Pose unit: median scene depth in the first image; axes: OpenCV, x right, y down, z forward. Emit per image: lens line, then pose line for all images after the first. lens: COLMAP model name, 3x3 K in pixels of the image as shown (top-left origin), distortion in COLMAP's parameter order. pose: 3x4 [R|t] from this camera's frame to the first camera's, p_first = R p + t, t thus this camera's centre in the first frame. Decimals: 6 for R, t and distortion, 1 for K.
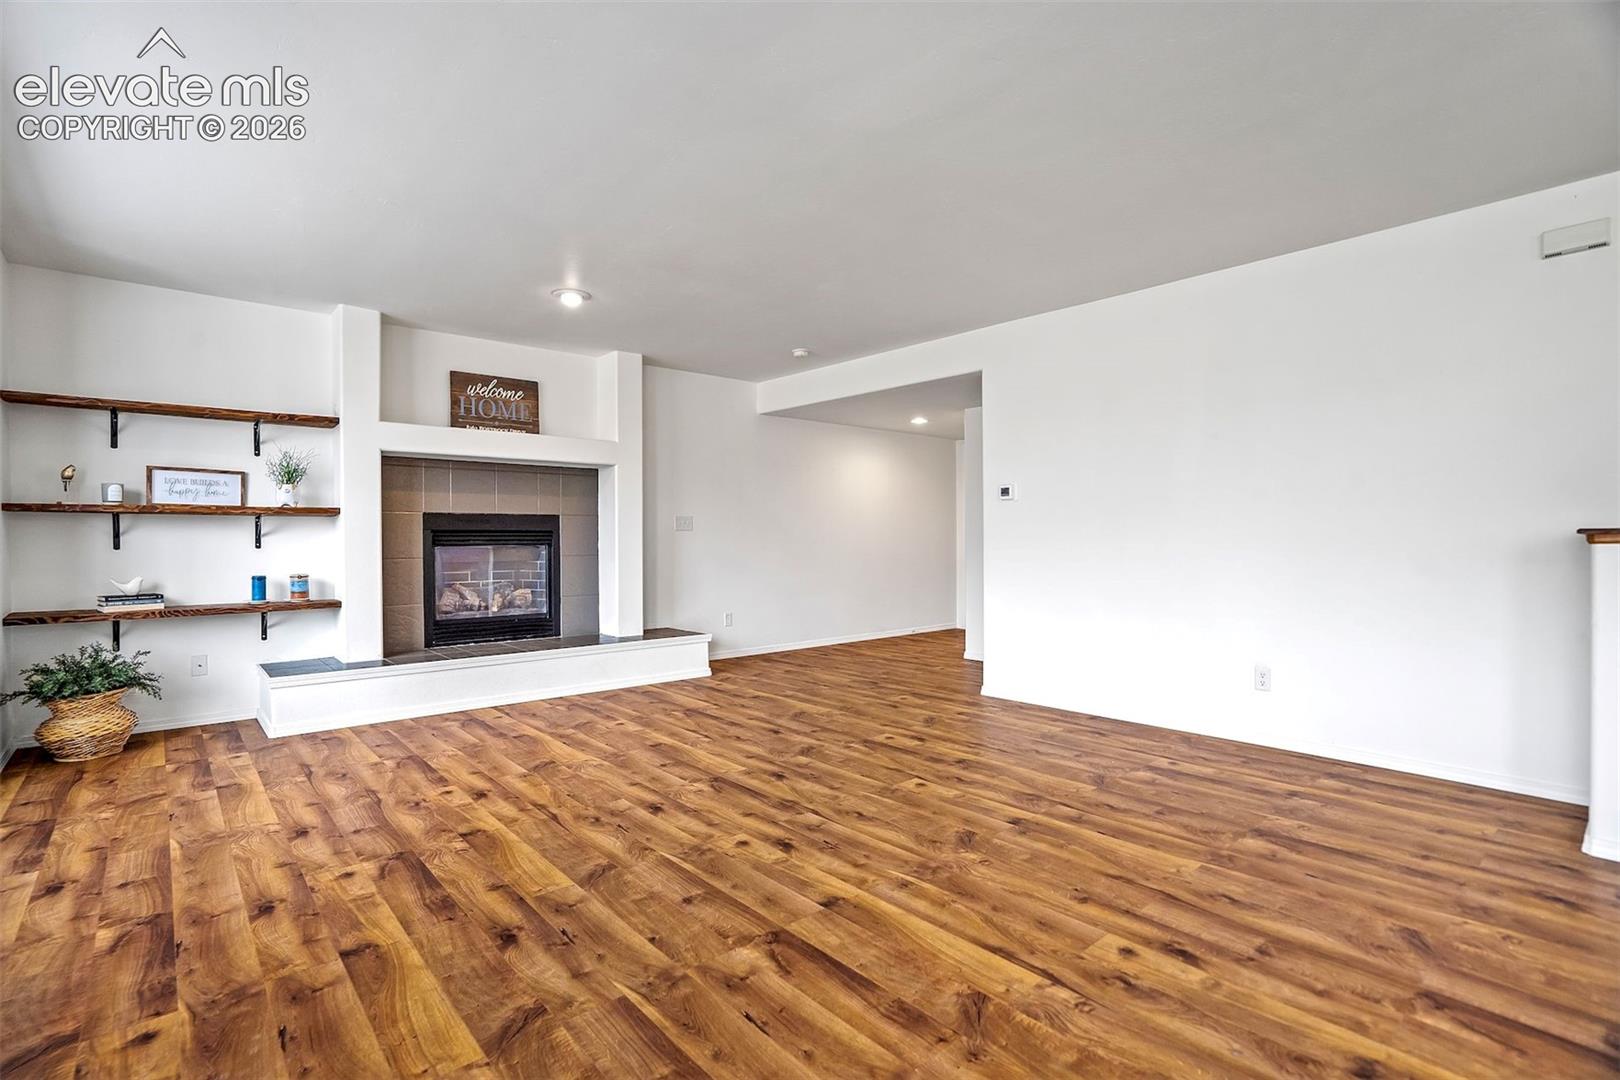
lens RADIAL K [[758.6, 0, 805.9], [0, 758.6, 541.9], [0, 0, 1]] dist [-0.044933, 0.025214]
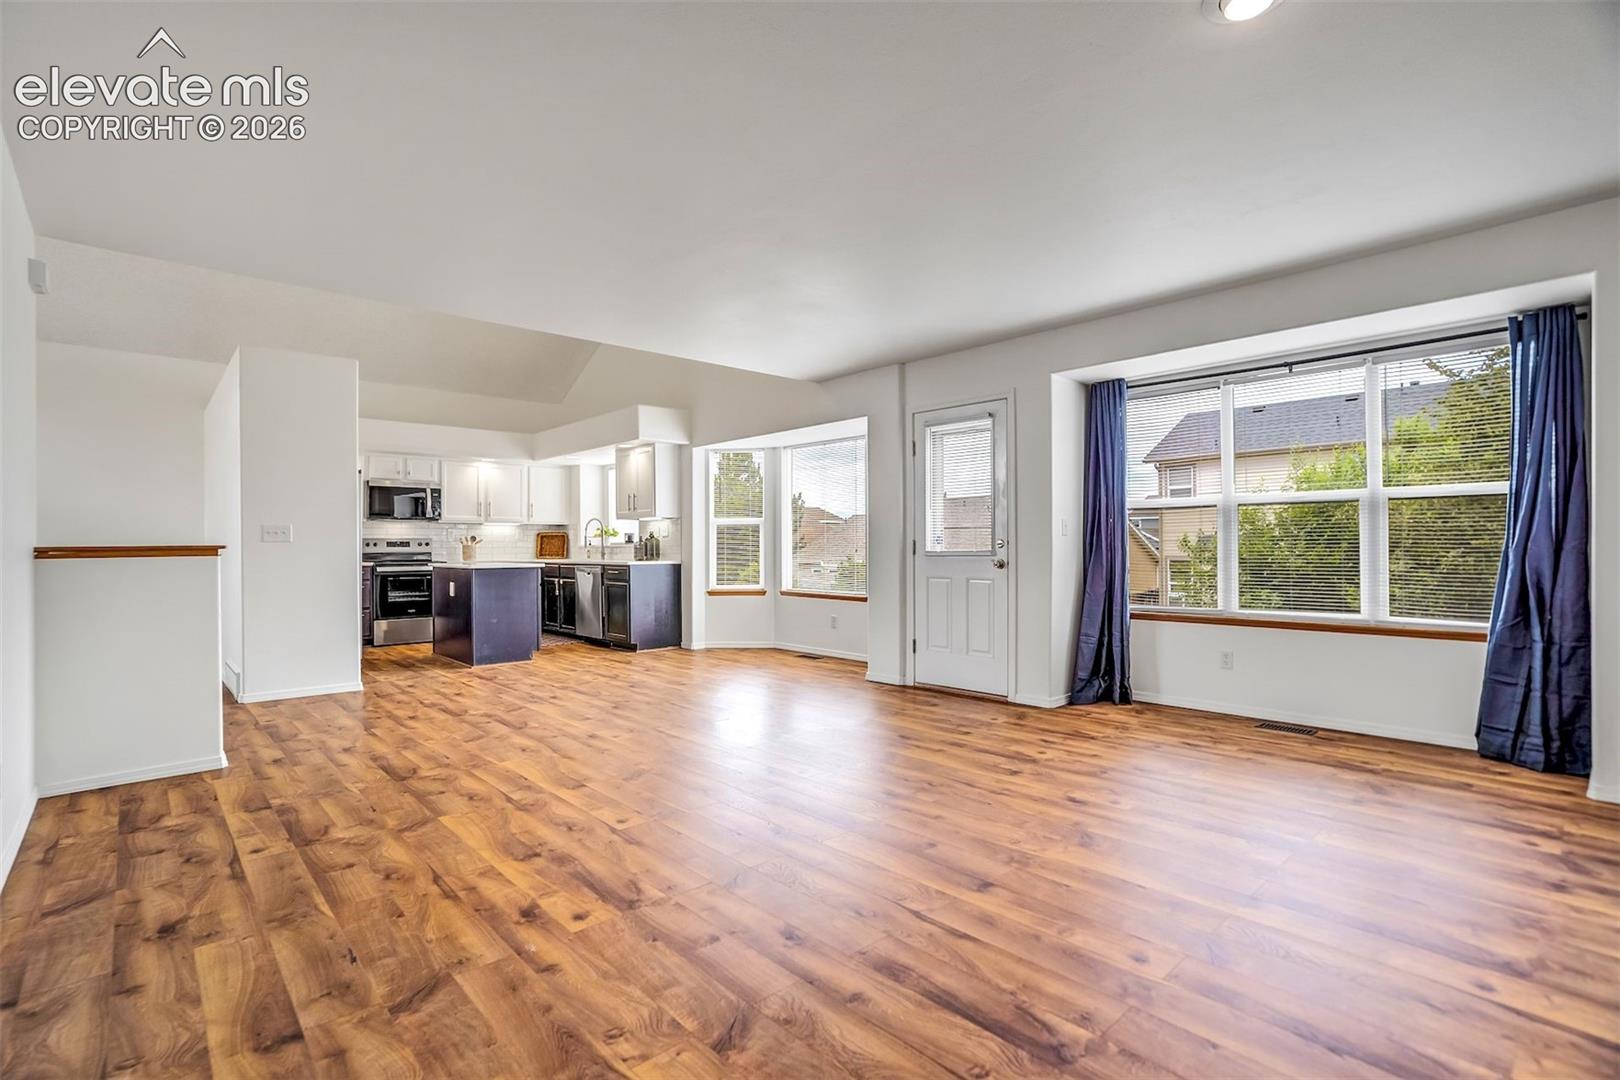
lens RADIAL K [[758.6, 0, 805.9], [0, 758.6, 541.9], [0, 0, 1]] dist [-0.044933, 0.025214]
pose [[-0.999782, 0.007579, -0.019474, -0.042571], [0.007578, 0.999971, 0.000131, -0.009234], [0.019474, -0.000016, -0.999810, 1.526632]]
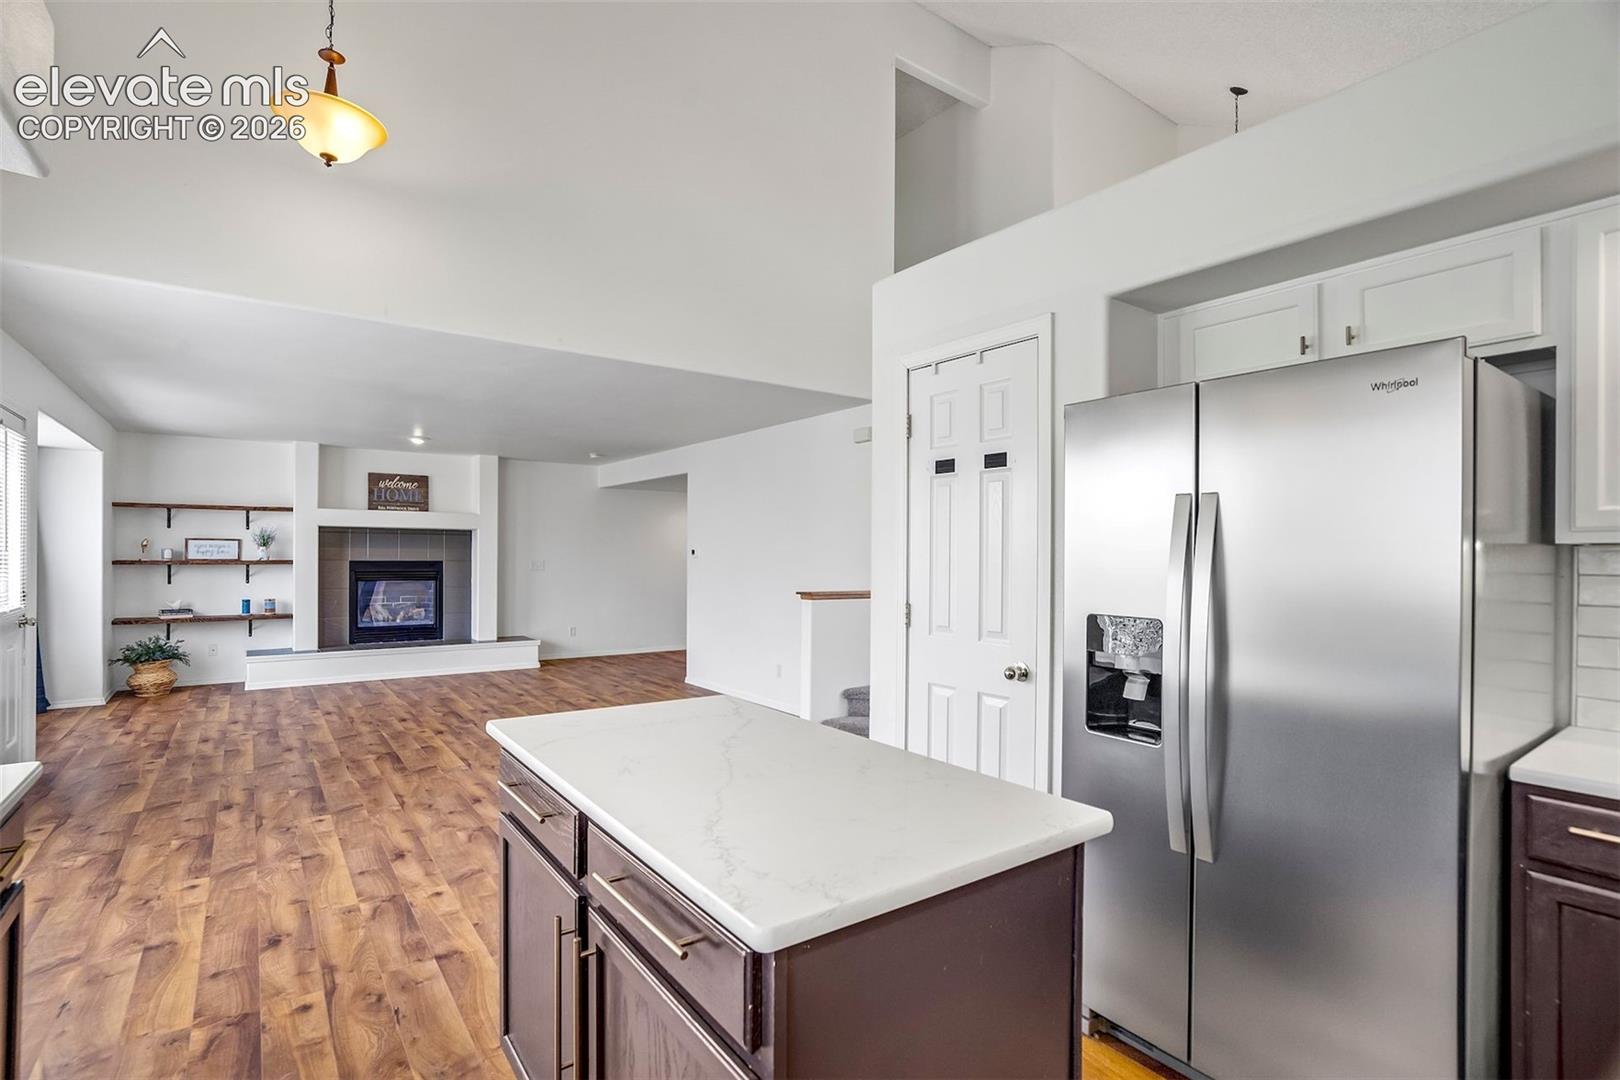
lens RADIAL K [[769.4, 0, 807.2], [0, 769.4, 553.6], [0, 0, 1]] dist [-0.045142, 0.023525]
pose [[0.996515, 0.009204, -0.082900, 0.766553], [-0.009769, 0.999932, -0.006420, -0.067158], [0.082835, 0.007207, 0.996537, -0.695403]]
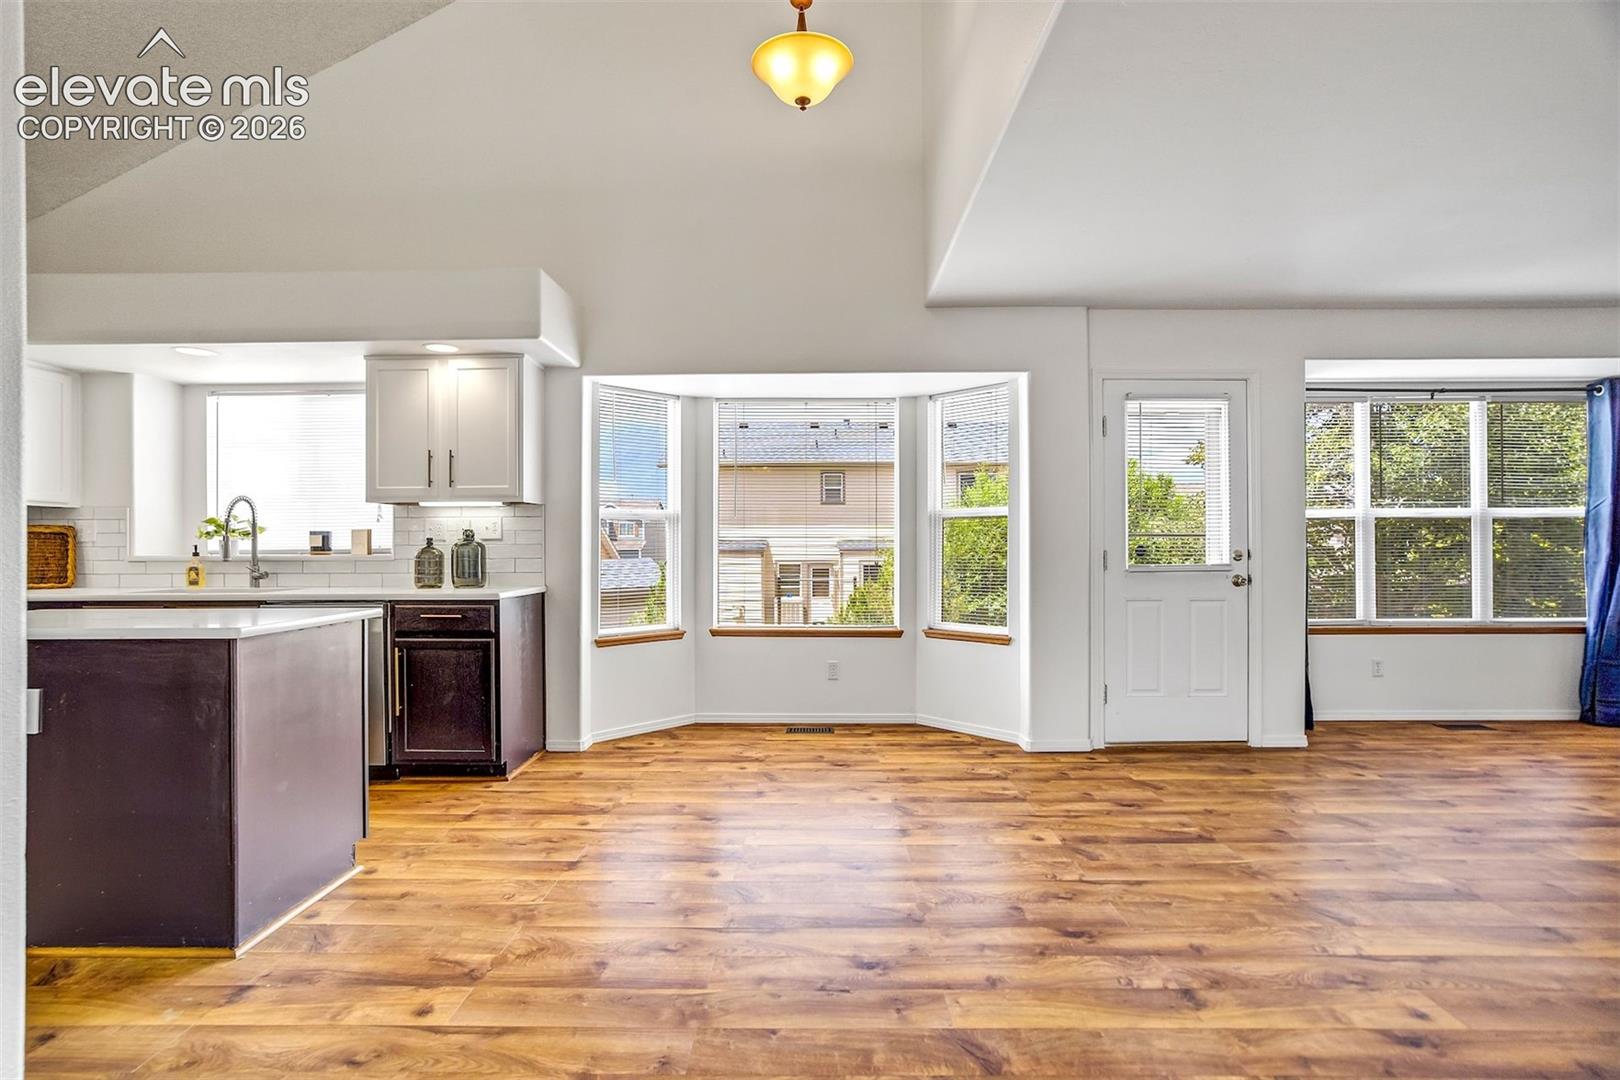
lens RADIAL K [[758.6, 0, 805.9], [0, 758.6, 541.9], [0, 0, 1]] dist [-0.044933, 0.025214]
pose [[-0.667378, 0.000691, -0.744719, 0.779000], [0.000500, 1.000000, 0.000480, -0.023776], [0.744719, -0.000052, -0.667378, 0.495638]]
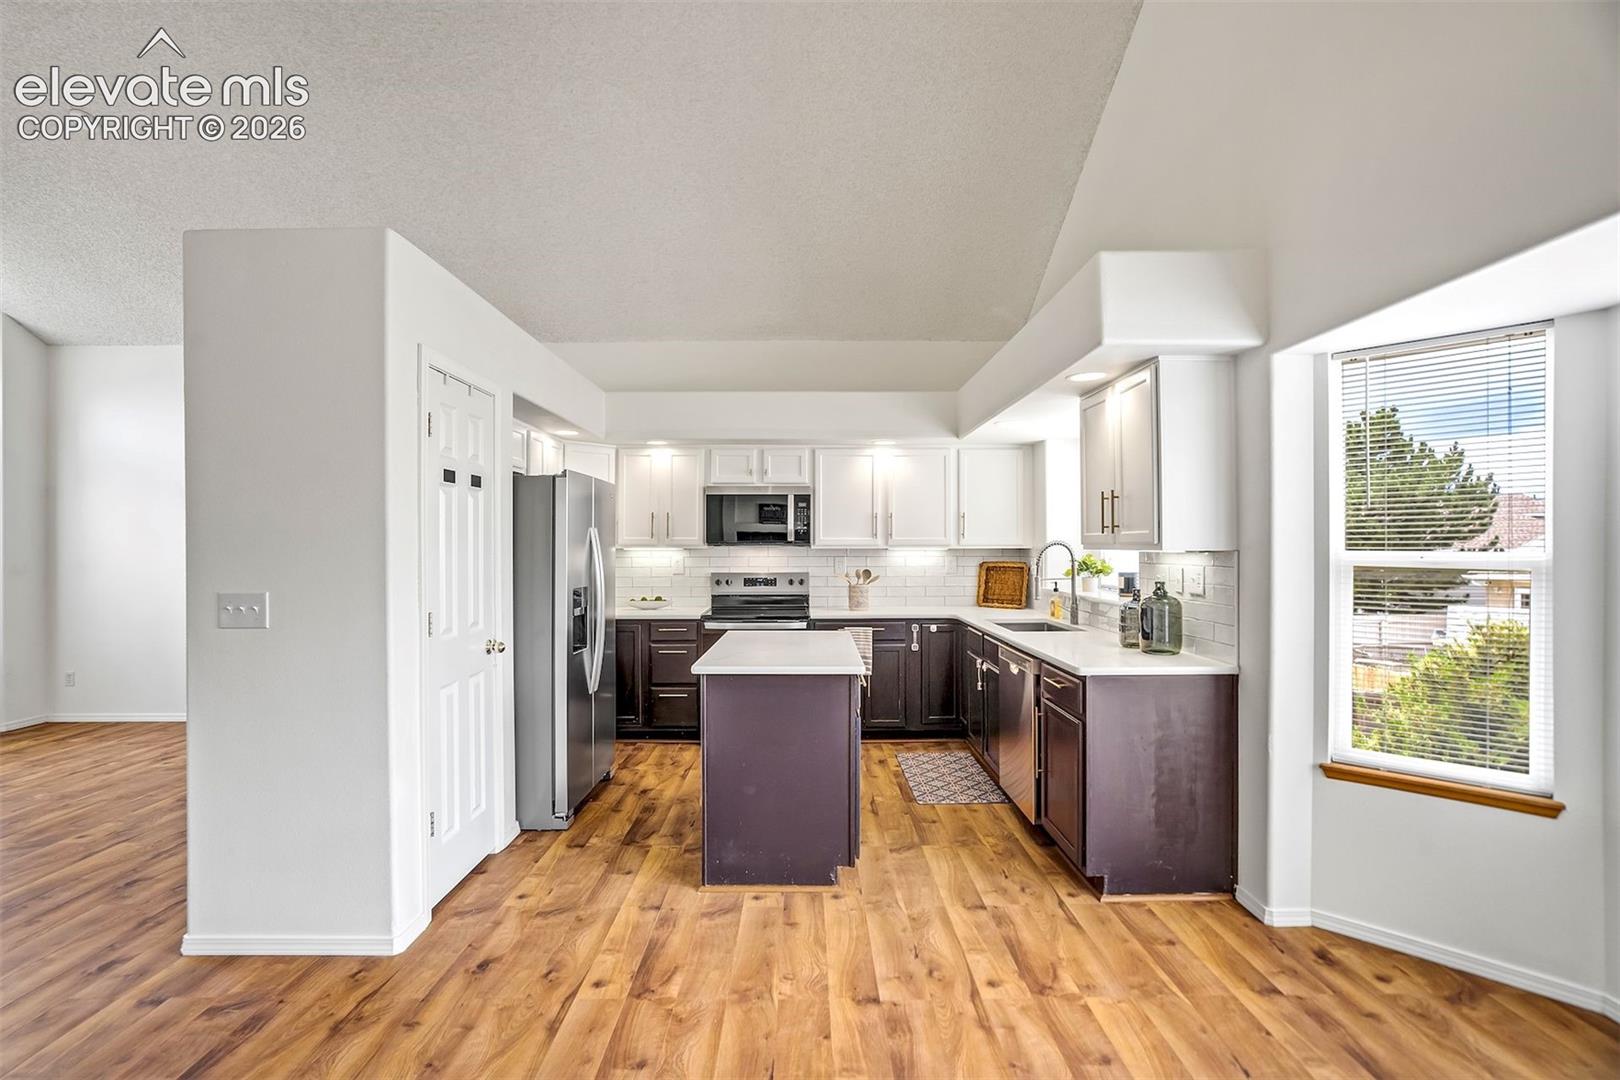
lens RADIAL K [[758.6, 0, 805.9], [0, 758.6, 541.9], [0, 0, 1]] dist [-0.044933, 0.025214]
pose [[-0.756083, 0.006263, 0.654445, 0.086698], [0.007168, 0.999973, -0.001289, -0.084975], [-0.654436, 0.003716, -0.756108, 0.357859]]
